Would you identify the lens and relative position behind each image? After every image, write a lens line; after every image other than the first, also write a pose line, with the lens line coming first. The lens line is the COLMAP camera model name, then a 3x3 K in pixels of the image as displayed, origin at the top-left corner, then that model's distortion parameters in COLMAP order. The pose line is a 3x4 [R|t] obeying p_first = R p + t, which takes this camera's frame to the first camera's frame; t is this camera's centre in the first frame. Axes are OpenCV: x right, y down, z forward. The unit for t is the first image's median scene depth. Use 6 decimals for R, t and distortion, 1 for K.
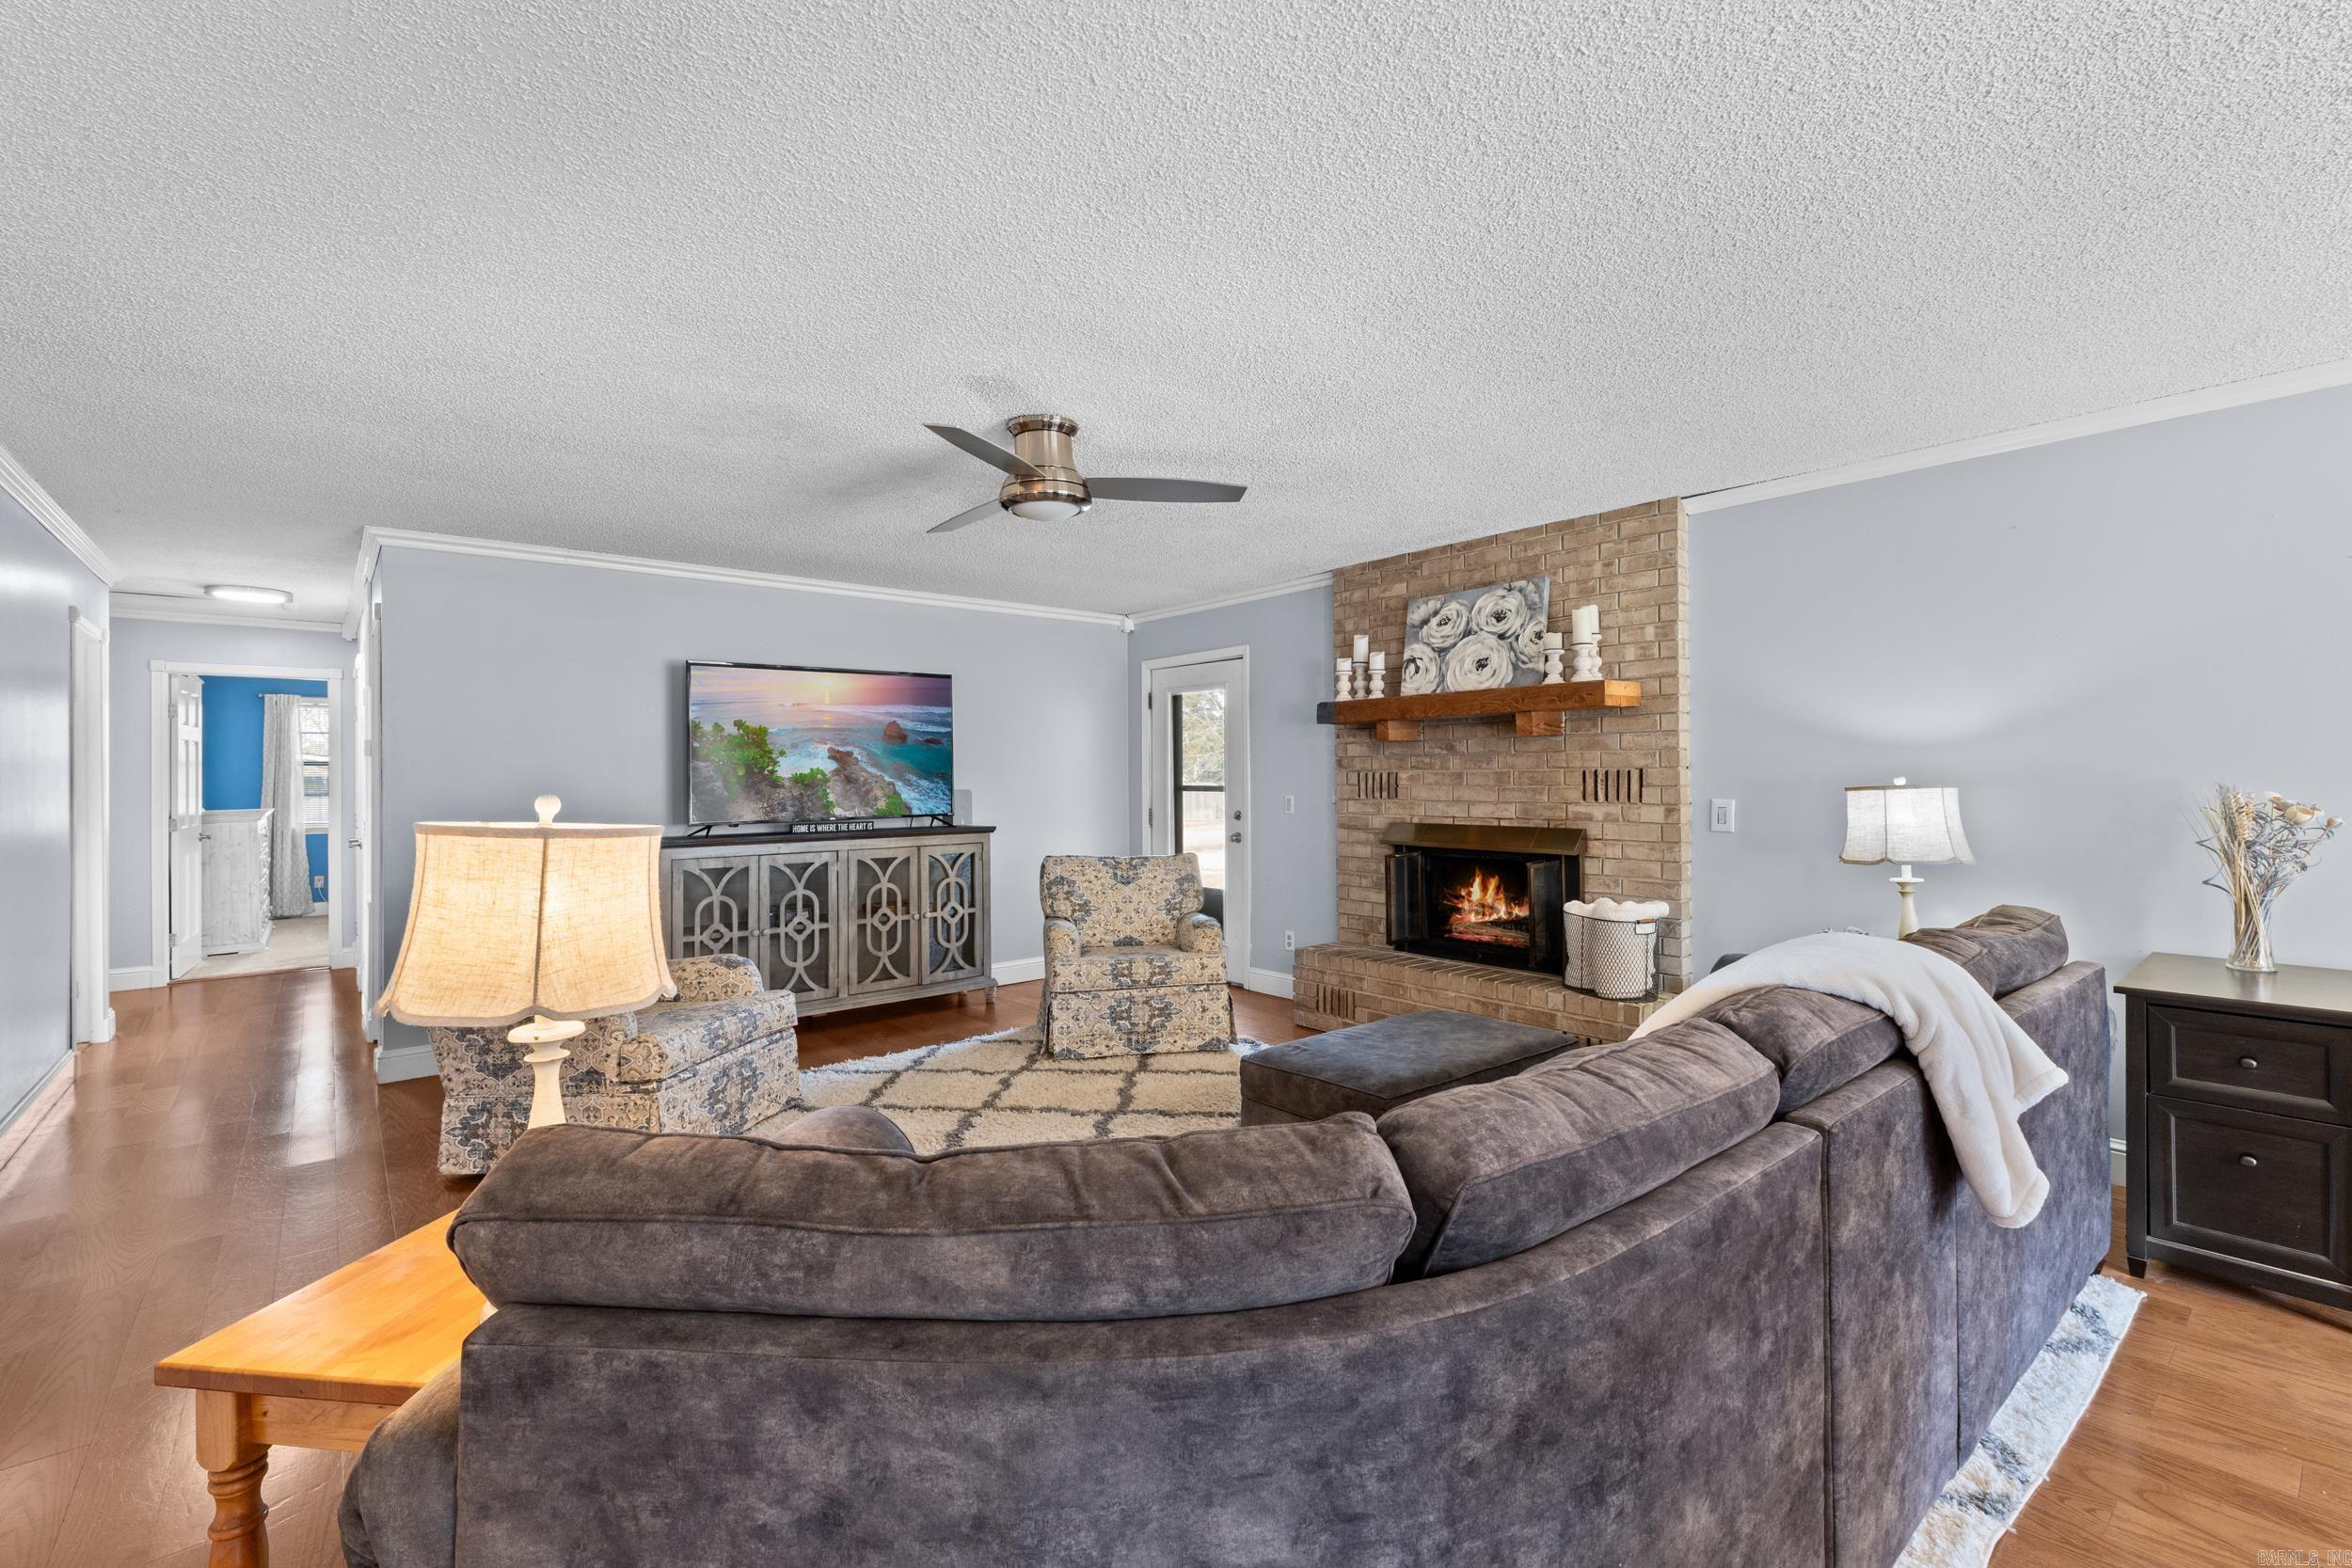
lens RADIAL K [[1007.2, 0, 1189.1], [0, 1007.2, 769.2], [0, 0, 1]] dist [0.003840, -0.000227]
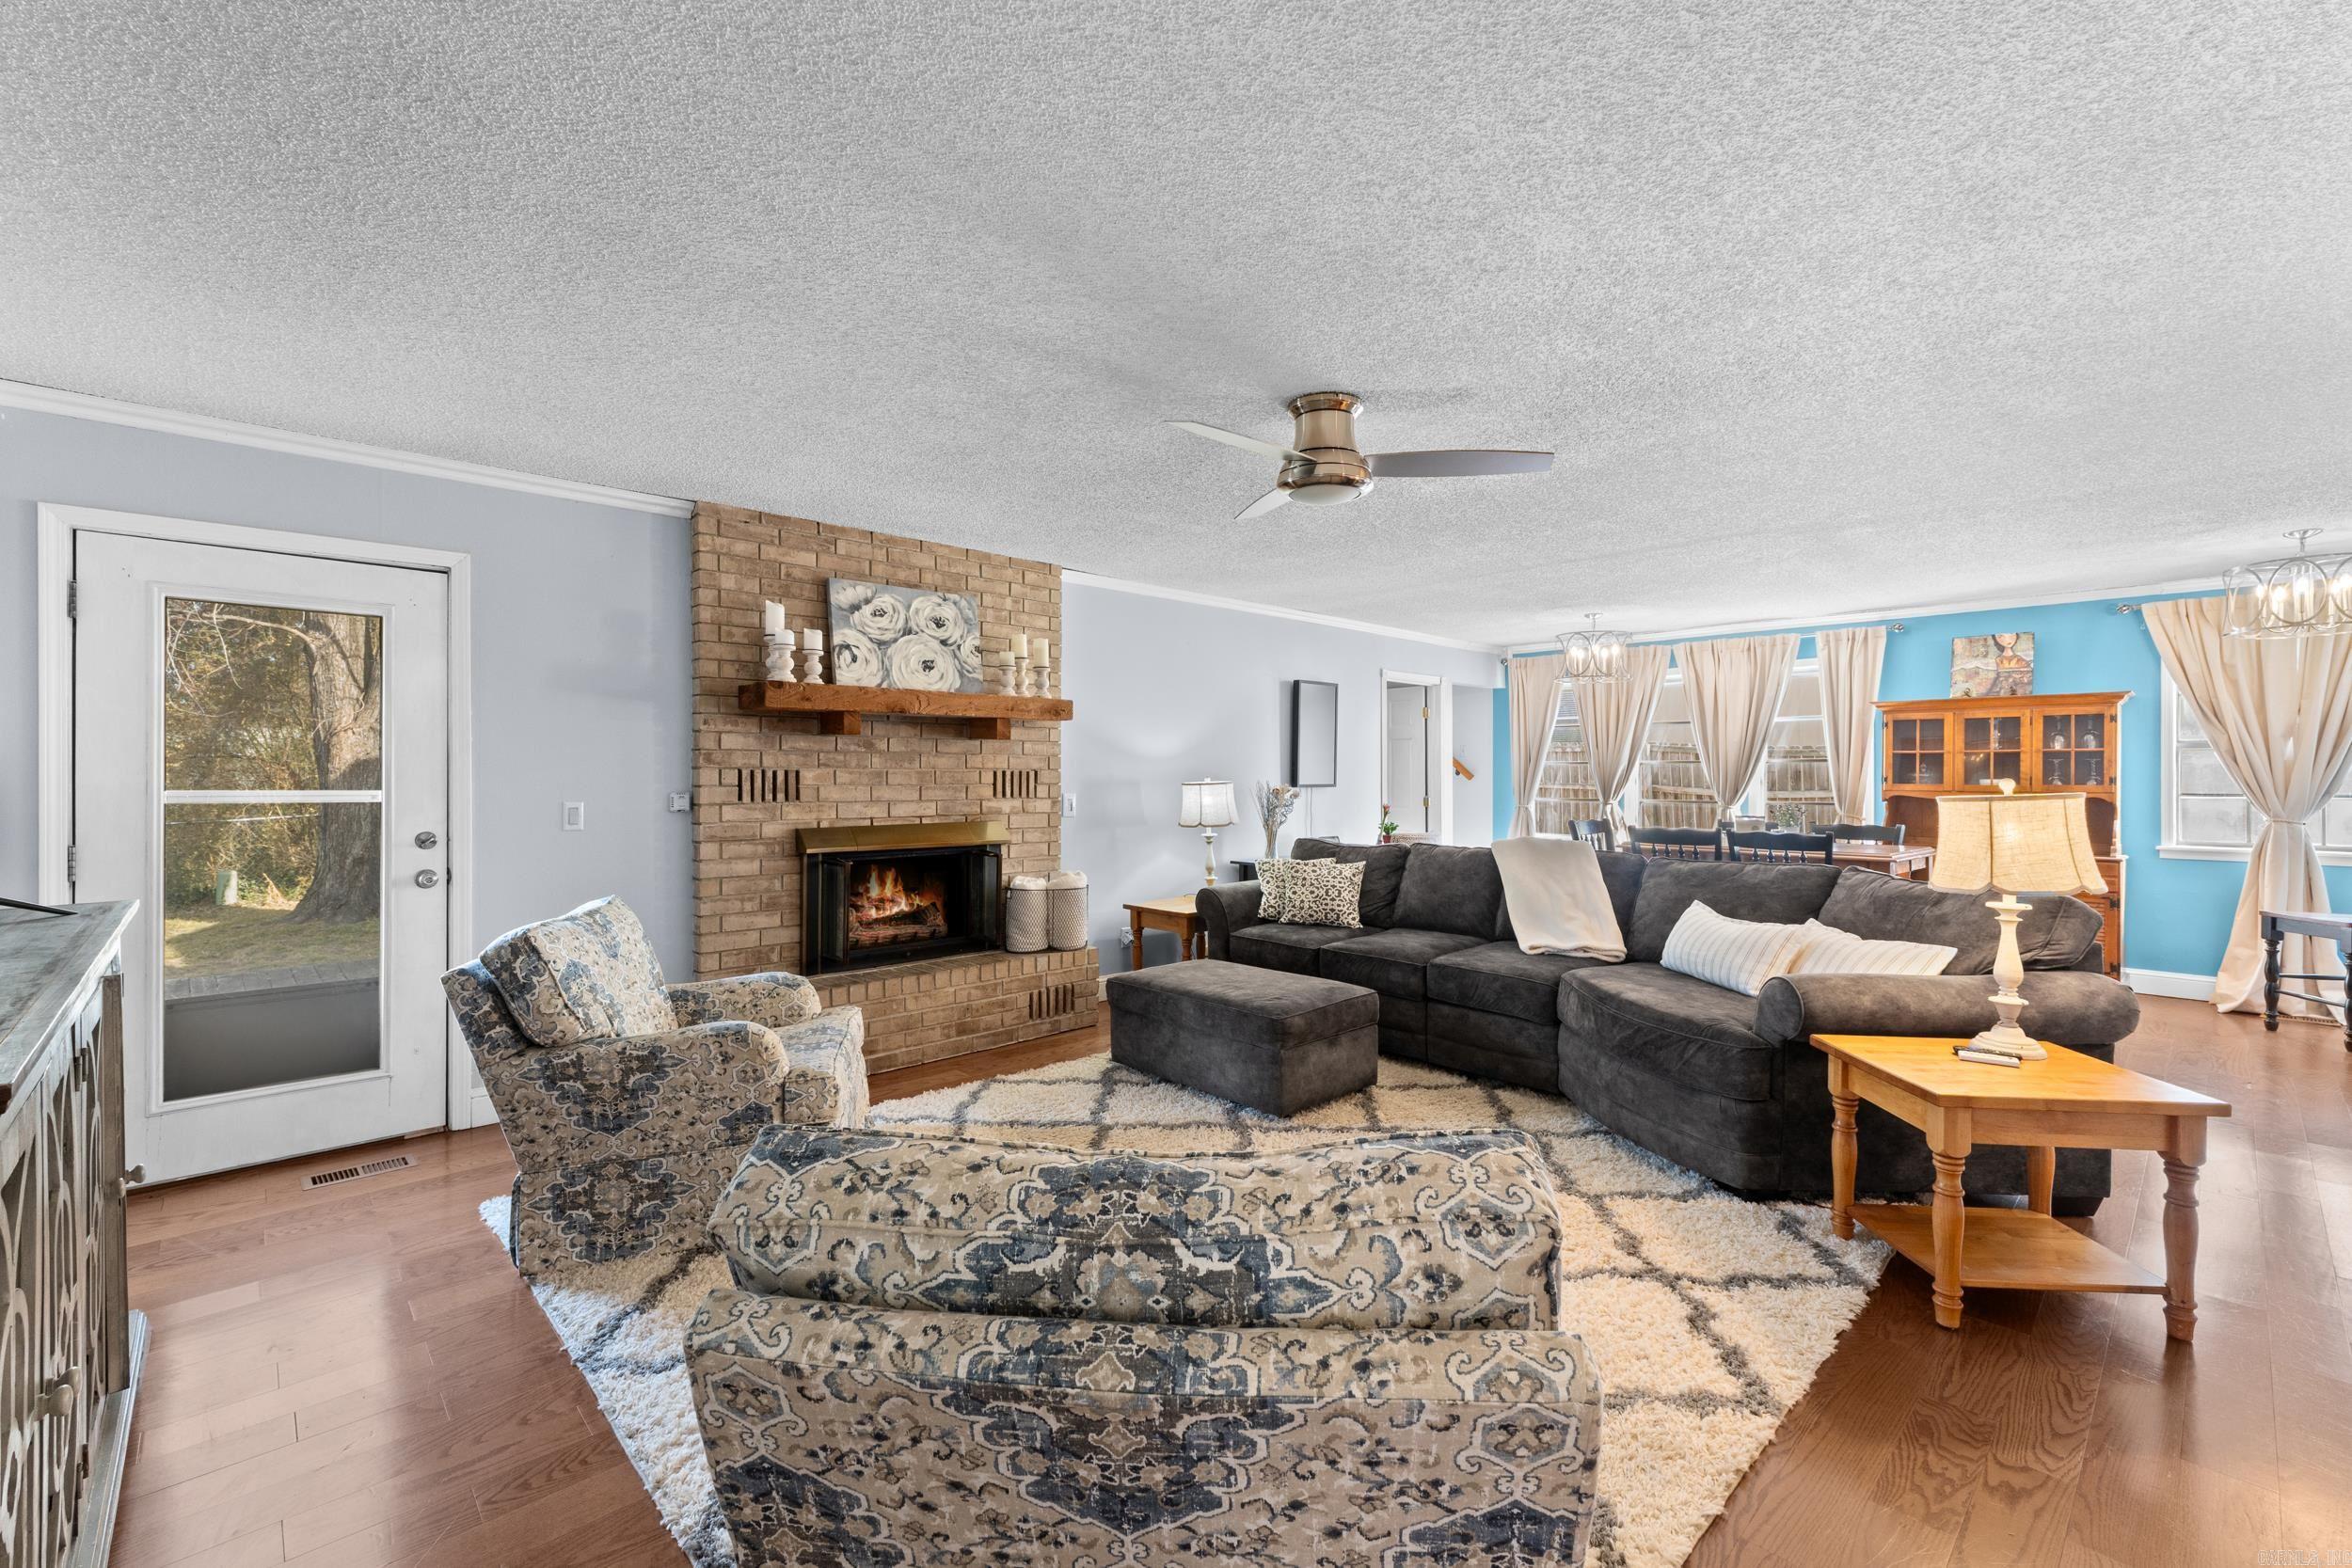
lens RADIAL K [[1007.2, 0, 1175.1], [0, 1007.2, 783.7], [0, 0, 1]] dist [0.003840, -0.000227]
pose [[-0.058522, -0.002574, 0.998283, -0.827975], [-0.007293, 0.999971, 0.002151, 0.012633], [-0.998259, -0.007155, -0.058540, 0.901089]]
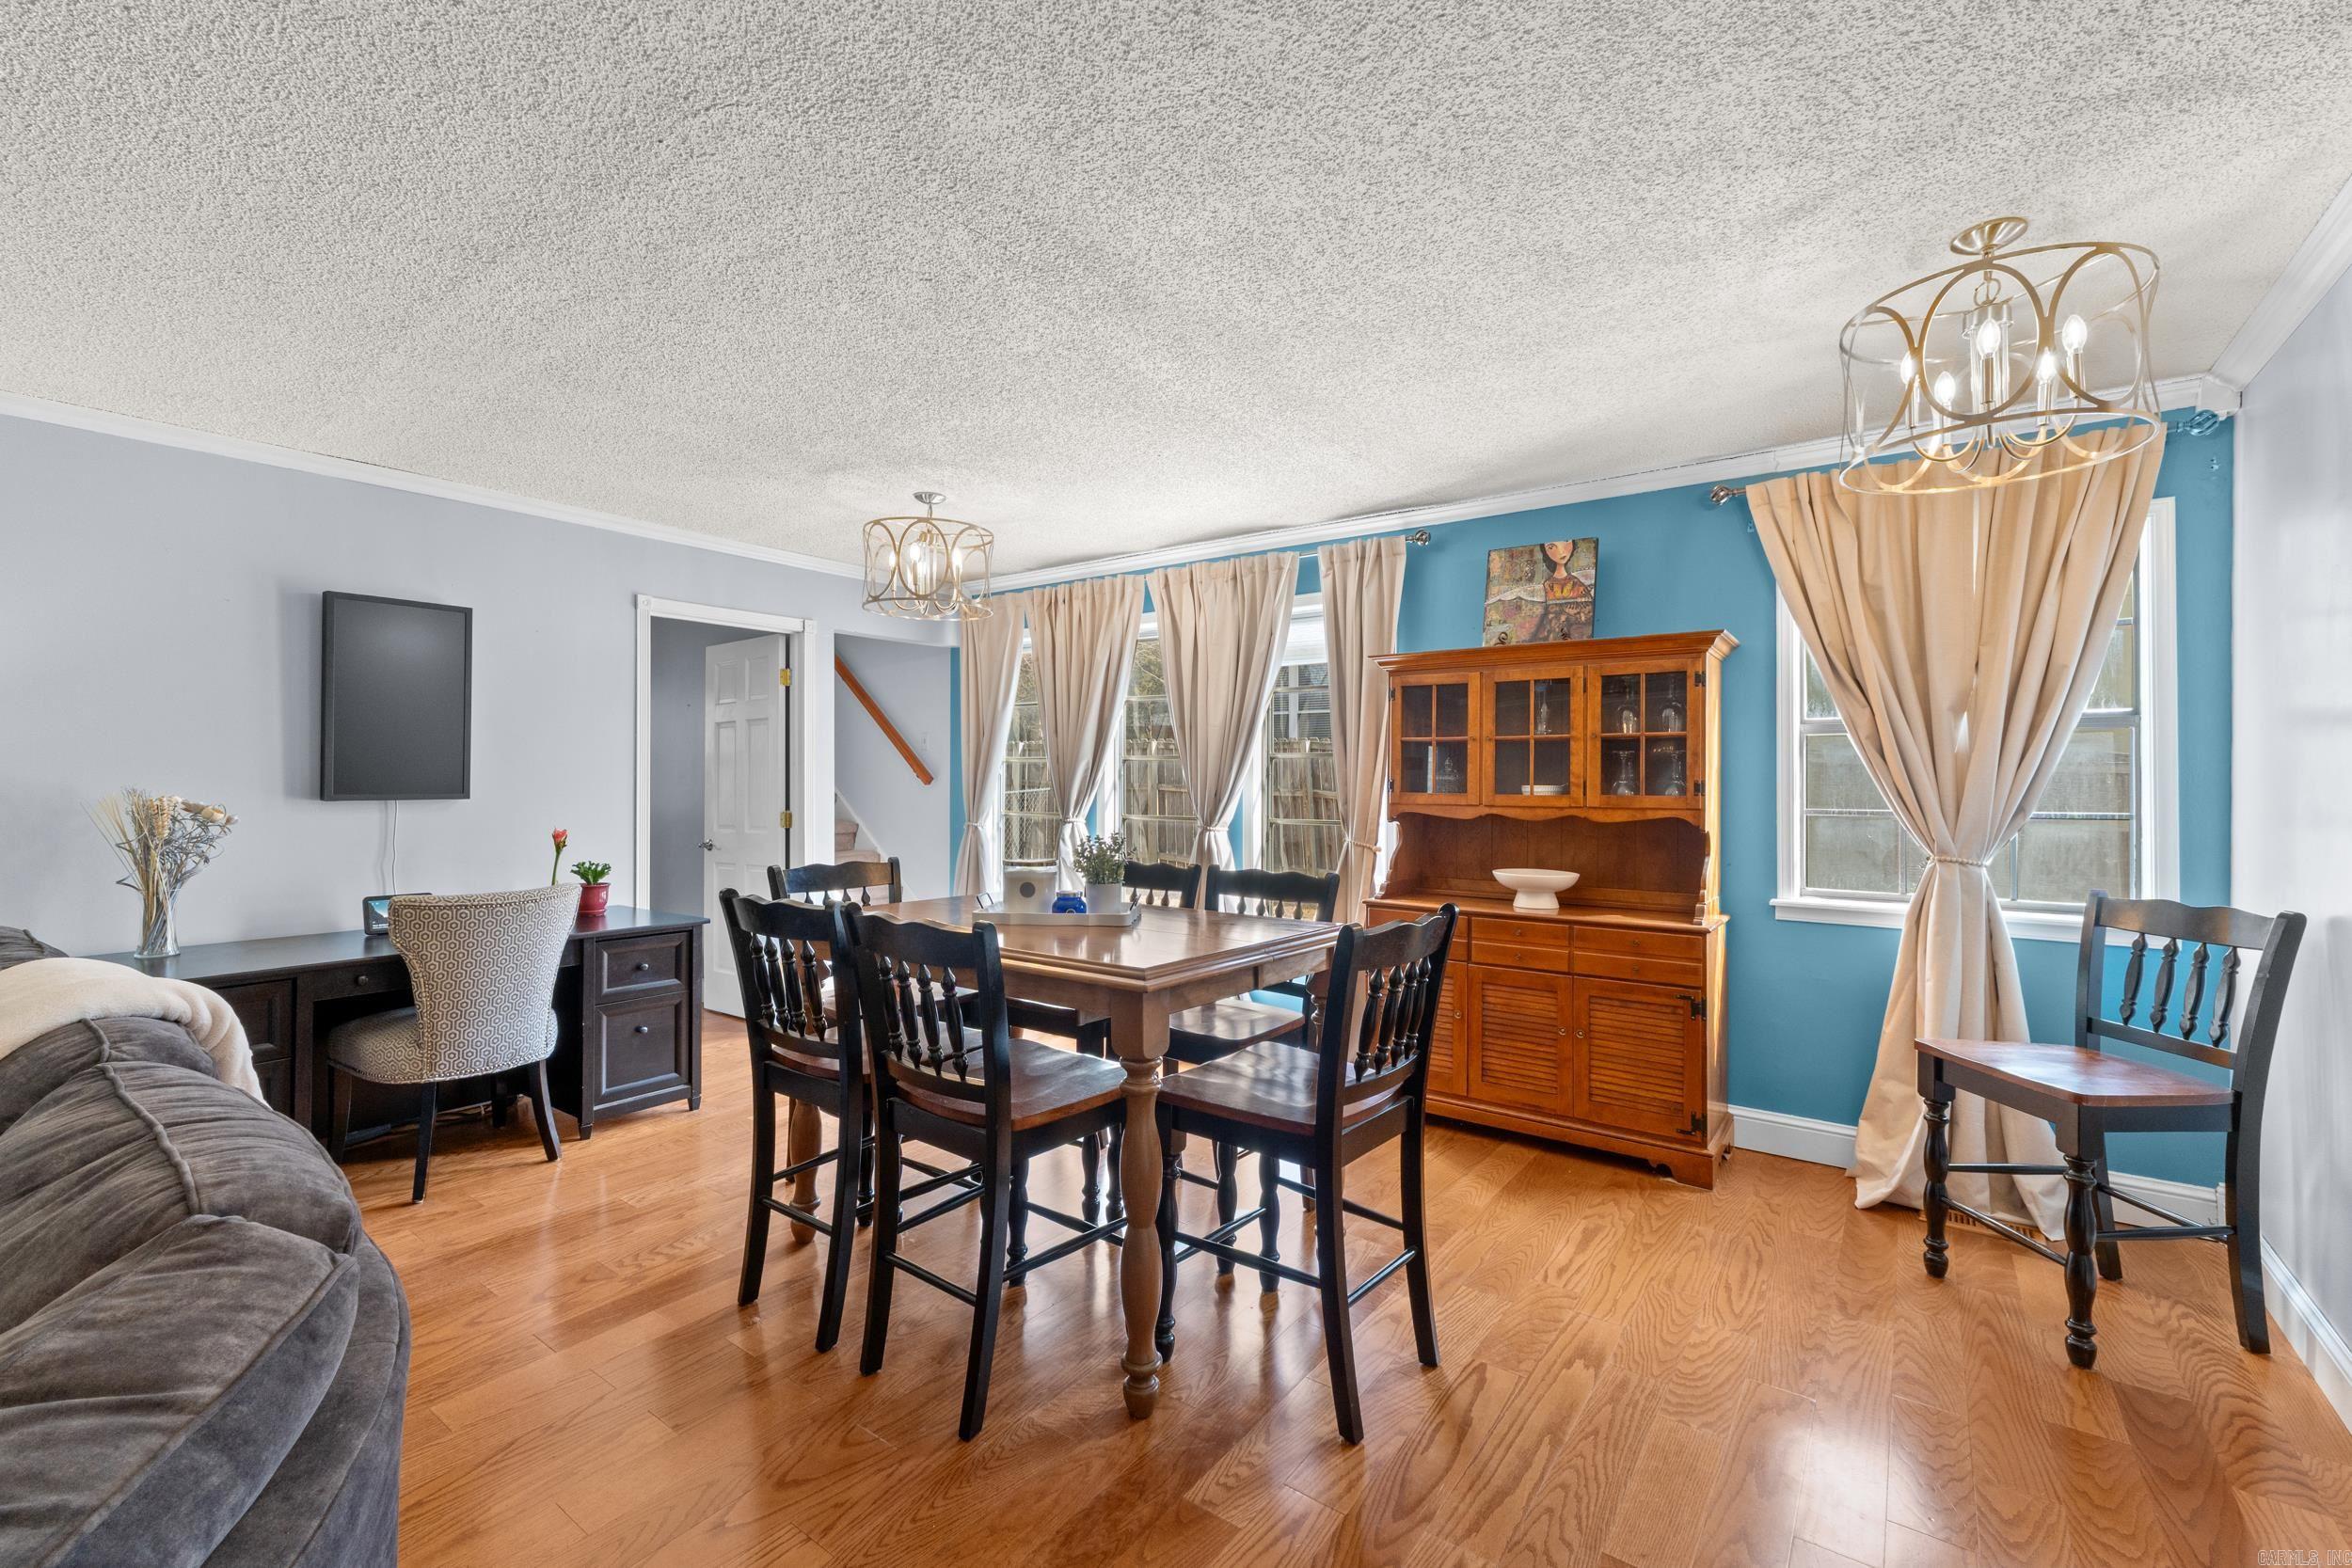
lens RADIAL K [[1007.2, 0, 1181.3], [0, 1007.2, 779.0], [0, 0, 1]] dist [0.003840, -0.000227]
pose [[-0.235772, 0.003943, 0.971800, -0.191146], [-0.006687, 0.999962, -0.005679, 0.002073], [-0.971785, -0.007838, -0.235736, 0.116880]]
